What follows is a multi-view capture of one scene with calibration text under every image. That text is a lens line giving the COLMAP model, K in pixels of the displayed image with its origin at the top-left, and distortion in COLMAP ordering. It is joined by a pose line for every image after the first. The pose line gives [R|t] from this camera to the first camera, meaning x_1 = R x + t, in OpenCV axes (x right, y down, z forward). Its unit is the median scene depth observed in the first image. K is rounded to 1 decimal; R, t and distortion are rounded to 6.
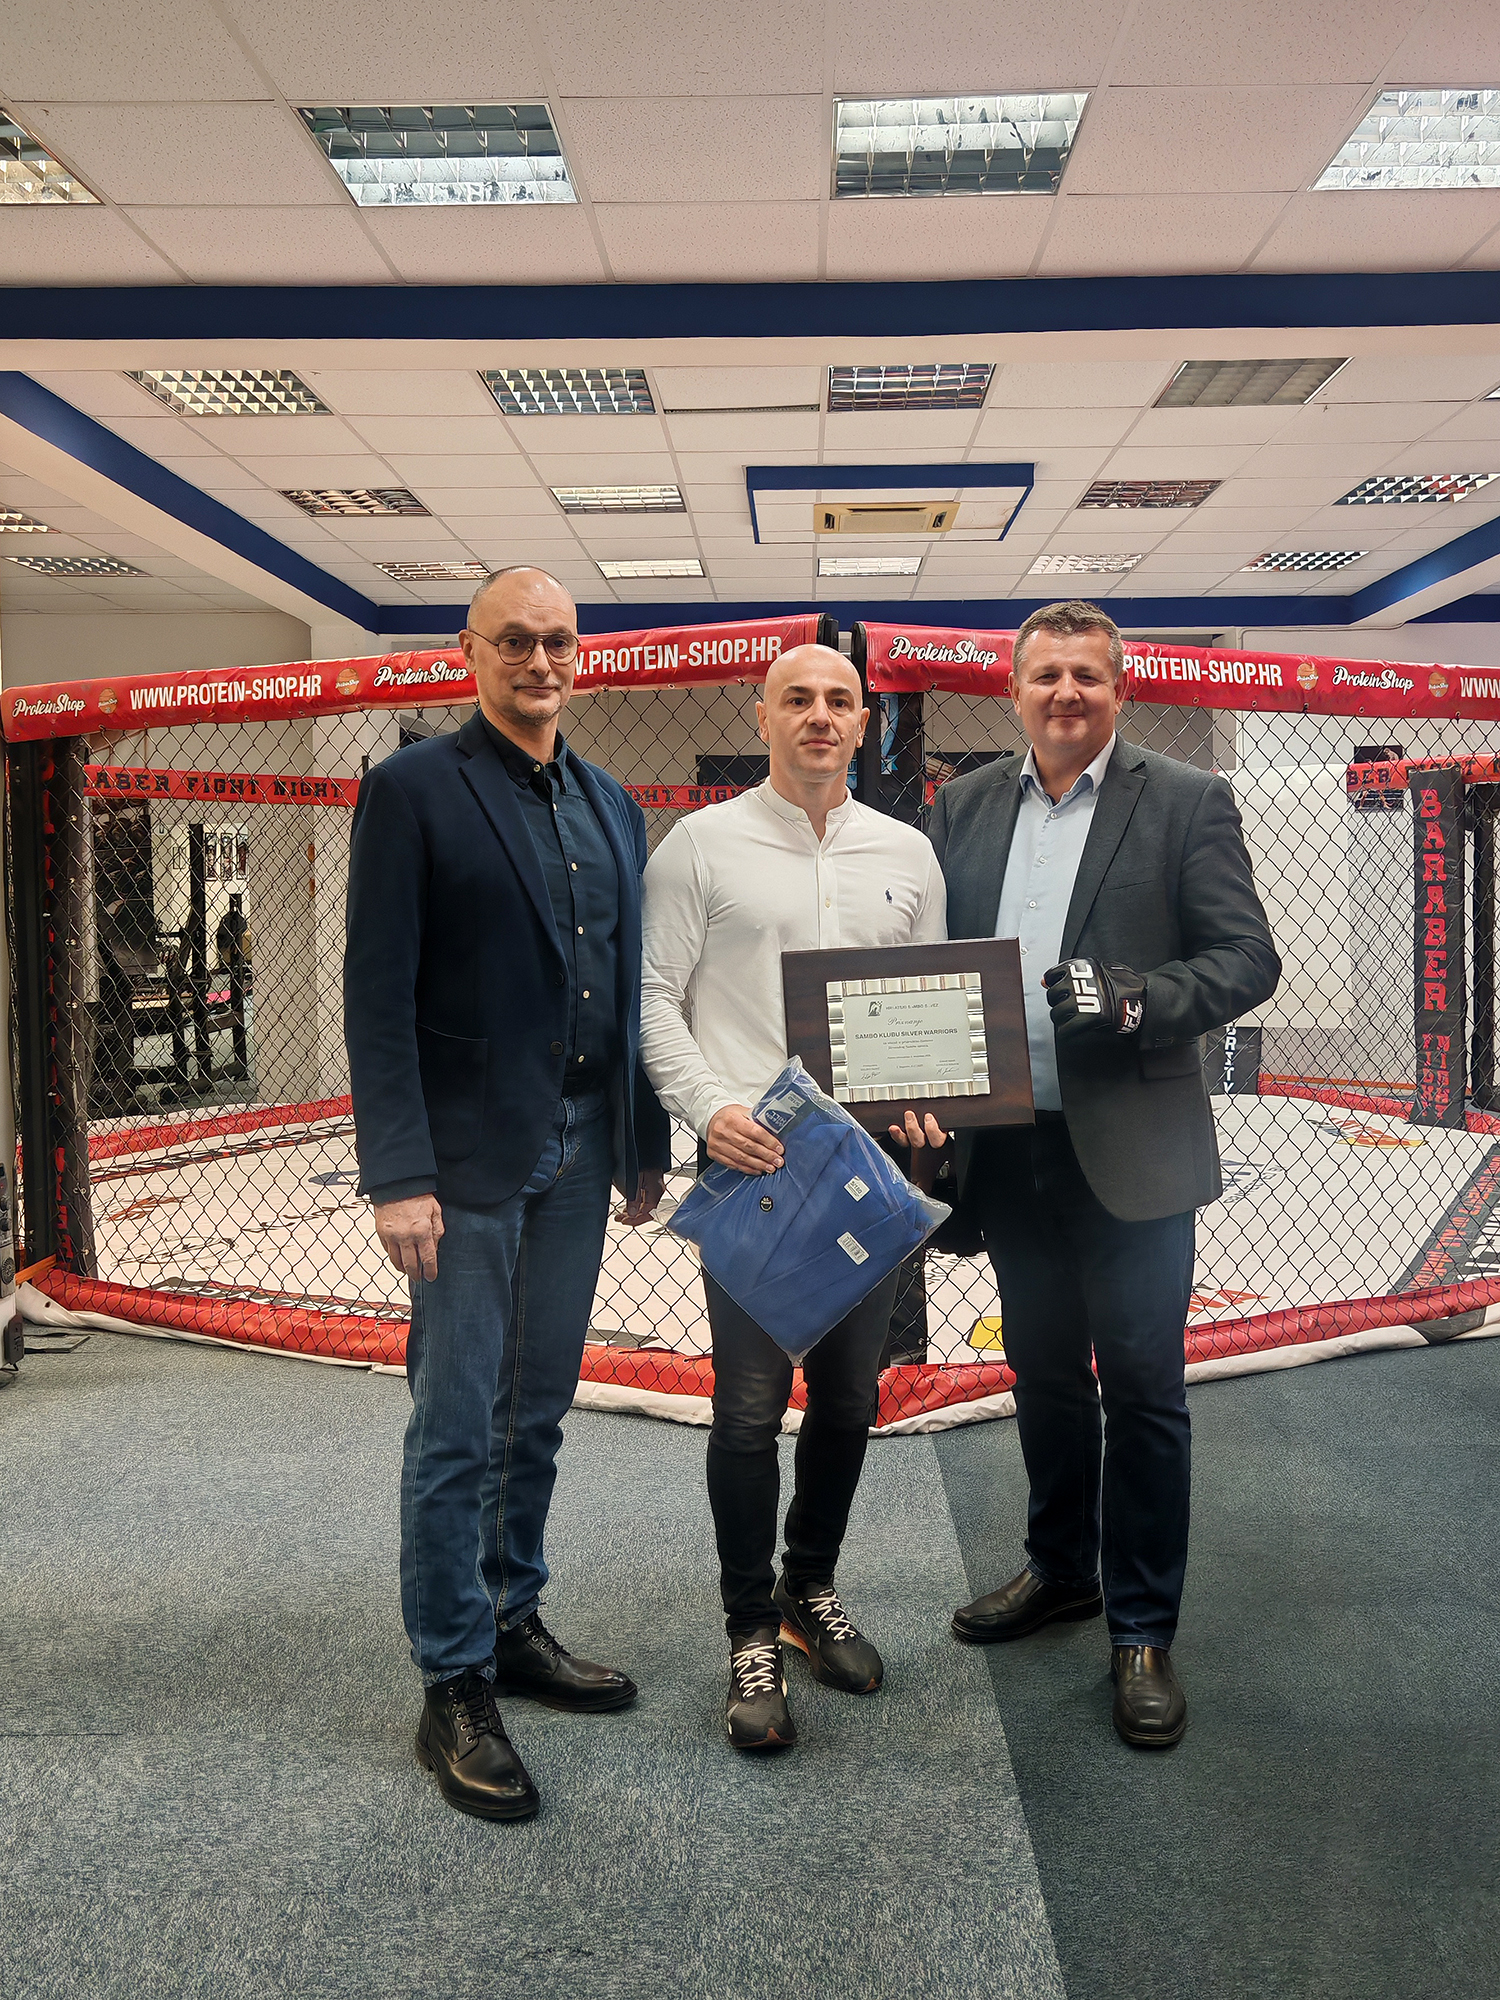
lens RADIAL K [[1785.3, 0, 795.9], [0, 1785.3, 961.4], [0, 0, 1]] dist [0.010647, 0.012423]
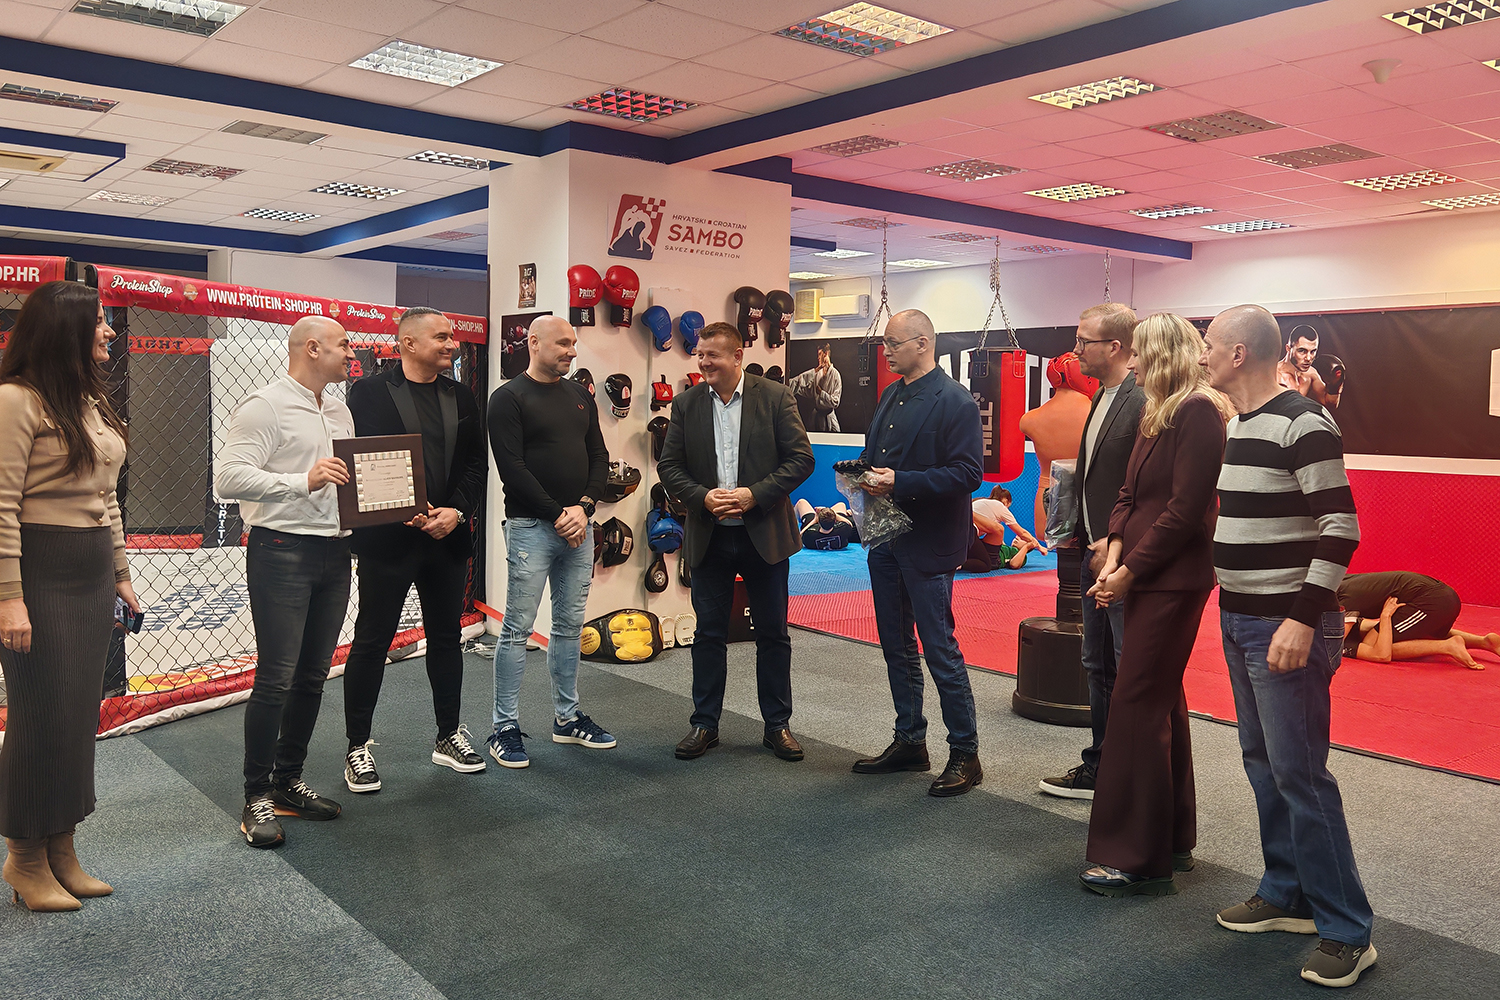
lens RADIAL K [[1253.2, 0, 750.7], [0, 1253.2, 450.3], [0, 0, 1]] dist [0.011482, -0.006238]
pose [[0.771023, 0.005656, 0.636782, -0.217900], [-0.000397, 0.999965, -0.008401, -0.001478], [-0.636807, 0.006225, 0.770998, -0.296580]]
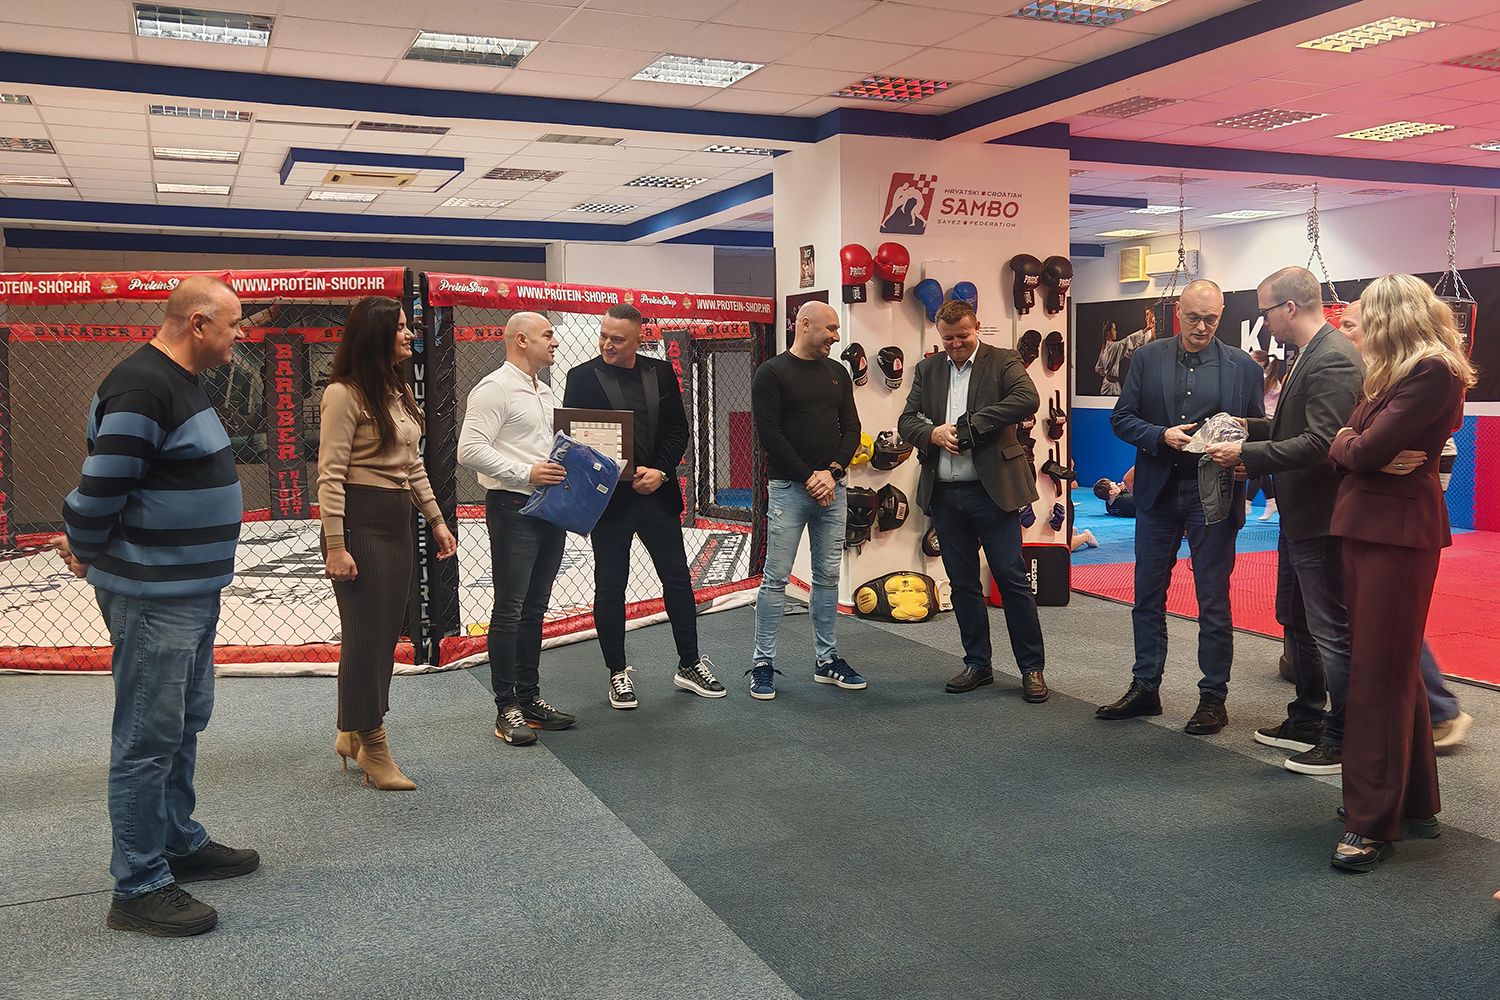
lens RADIAL K [[1314.3, 0, 768.7], [0, 1314.3, 449.3], [0, 0, 1]] dist [0.011995, -0.007285]
pose [[0.910734, -0.020543, 0.412483, -0.204477], [0.017910, 0.999787, 0.010251, 0.003241], [-0.412605, -0.001948, 0.910908, -0.470488]]
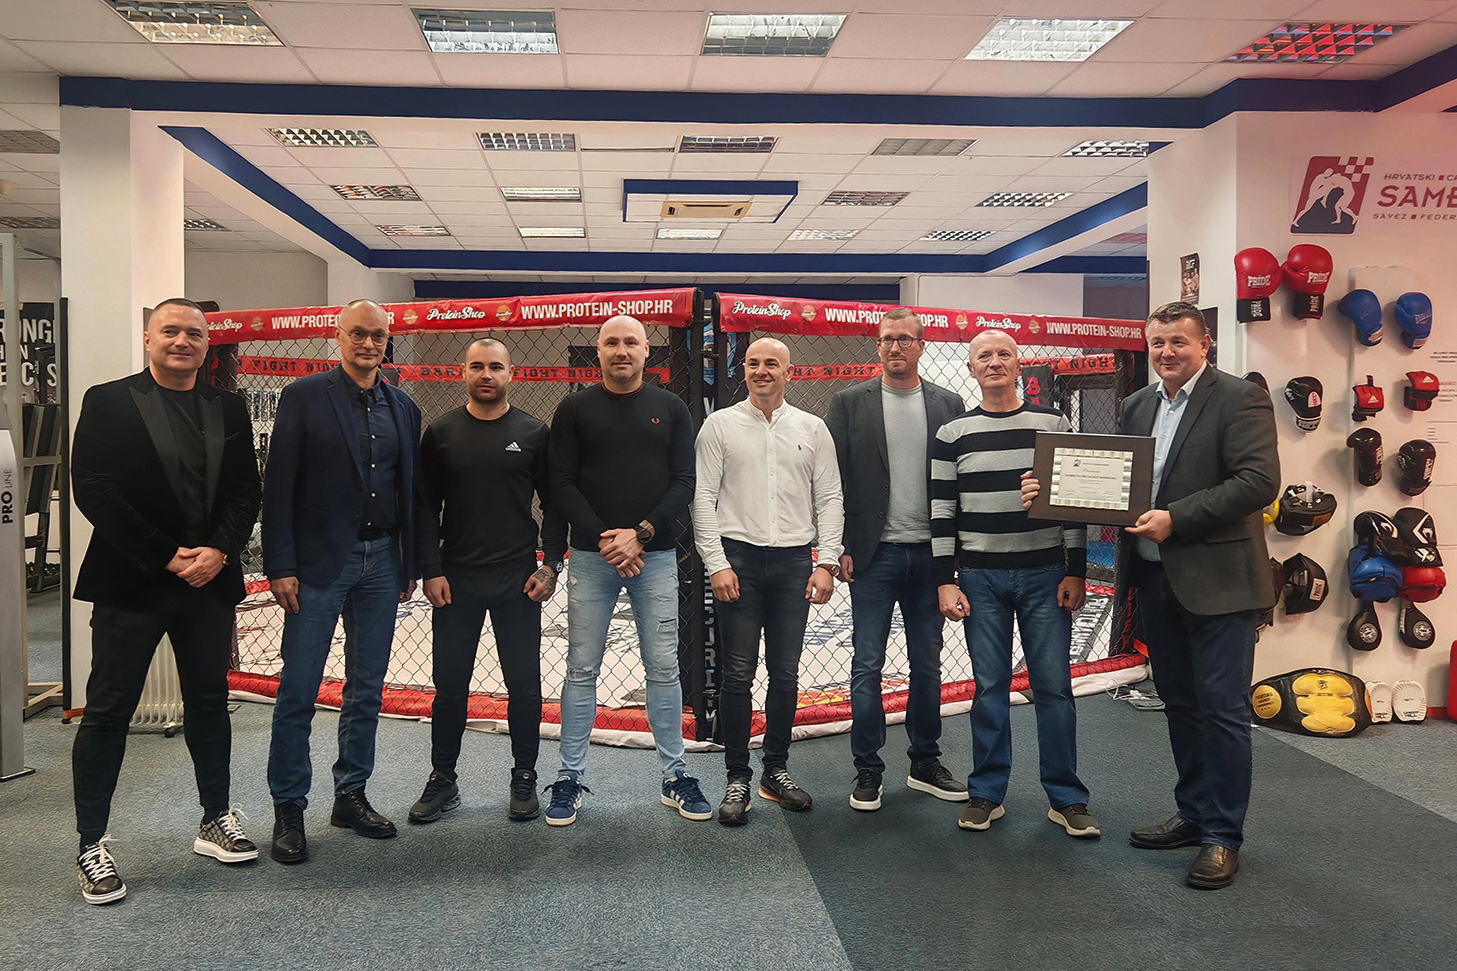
lens RADIAL K [[1248.2, 0, 685.2], [0, 1248.2, 446.4], [0, 0, 1]] dist [0.022344, -0.017511]
pose [[0.997822, 0.007645, 0.065514, -0.067942], [-0.005921, 0.999632, -0.026461, -0.002160], [-0.065692, 0.026015, 0.997501, -0.216537]]
